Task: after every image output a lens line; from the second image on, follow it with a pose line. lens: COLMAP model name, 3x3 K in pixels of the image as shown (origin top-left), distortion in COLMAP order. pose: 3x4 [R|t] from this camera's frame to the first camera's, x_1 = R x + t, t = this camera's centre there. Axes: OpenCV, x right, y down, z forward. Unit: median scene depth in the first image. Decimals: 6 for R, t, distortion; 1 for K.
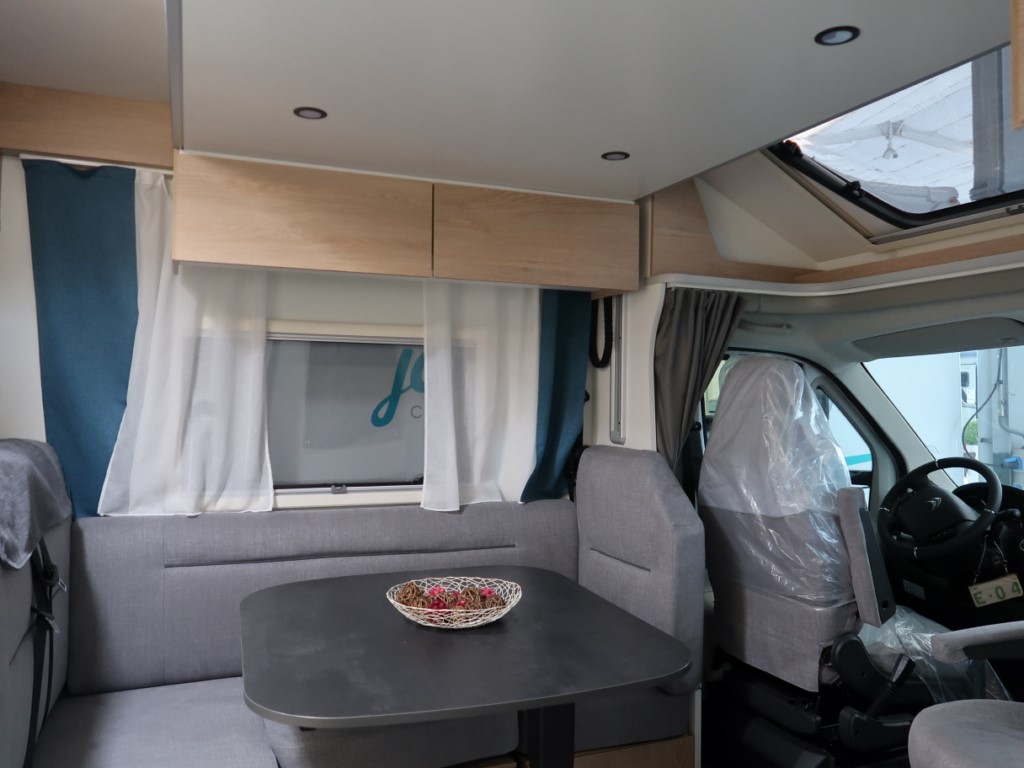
lens RADIAL K [[792.6, 0, 510.6], [0, 792.6, 388.4], [0, 0, 1]] dist [-0.038232, 0.015082]
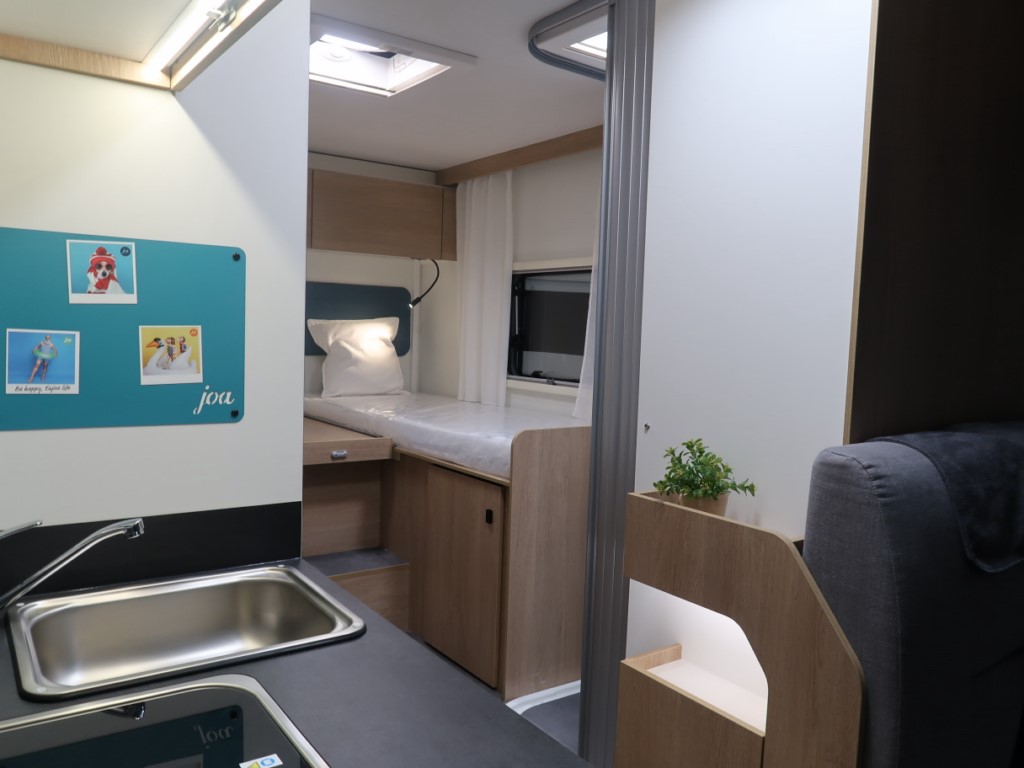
lens RADIAL K [[792.6, 0, 513.7], [0, 792.6, 385.6], [0, 0, 1]] dist [-0.038232, 0.015082]
pose [[0.232753, 0.063331, -0.970472, 0.039846], [-0.017614, 0.997988, 0.060903, -0.010466], [0.972376, 0.002919, 0.233400, 0.177824]]
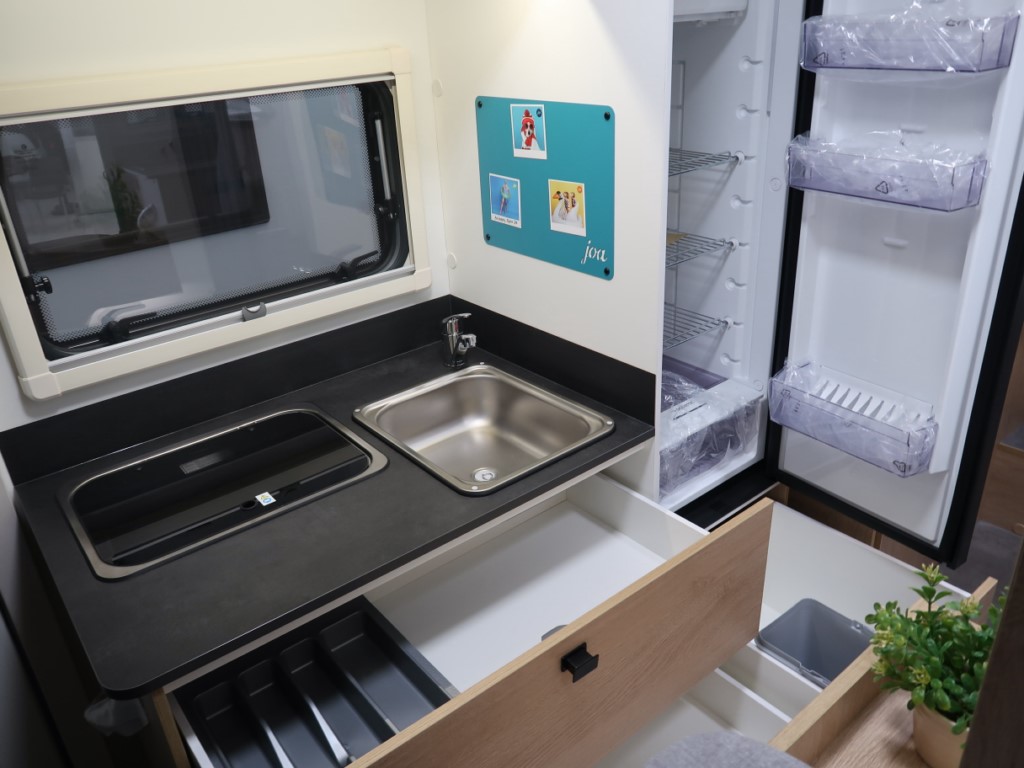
lens RADIAL K [[792.6, 0, 511.2], [0, 792.6, 386.4], [0, 0, 1]] dist [-0.038232, 0.015082]
pose [[-0.958915, 0.153150, -0.238803, -0.328556], [0.041971, 0.909088, 0.414484, -0.121828], [0.280571, 0.387432, -0.878167, 0.644149]]
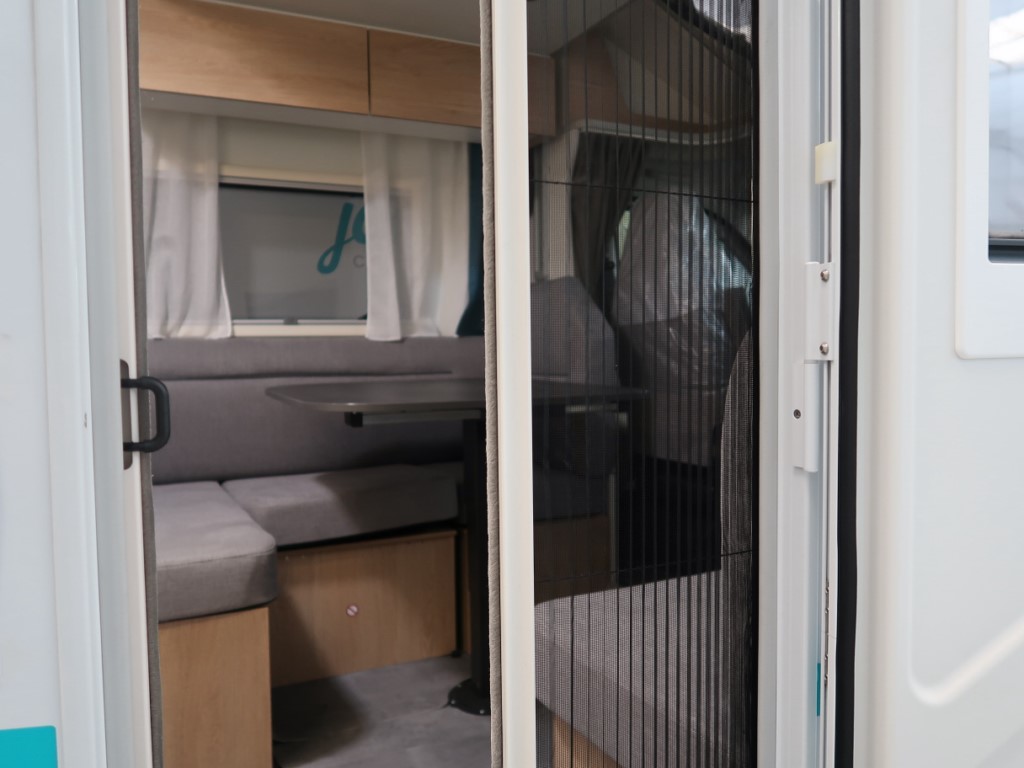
lens RADIAL K [[792.6, 0, 512.8], [0, 792.6, 389.2], [0, 0, 1]] dist [-0.038232, 0.015082]
pose [[0.996697, -0.028661, 0.075983, 0.006214], [0.023933, 0.997763, 0.062422, 0.171885], [-0.077602, -0.060397, 0.995153, -0.139411]]
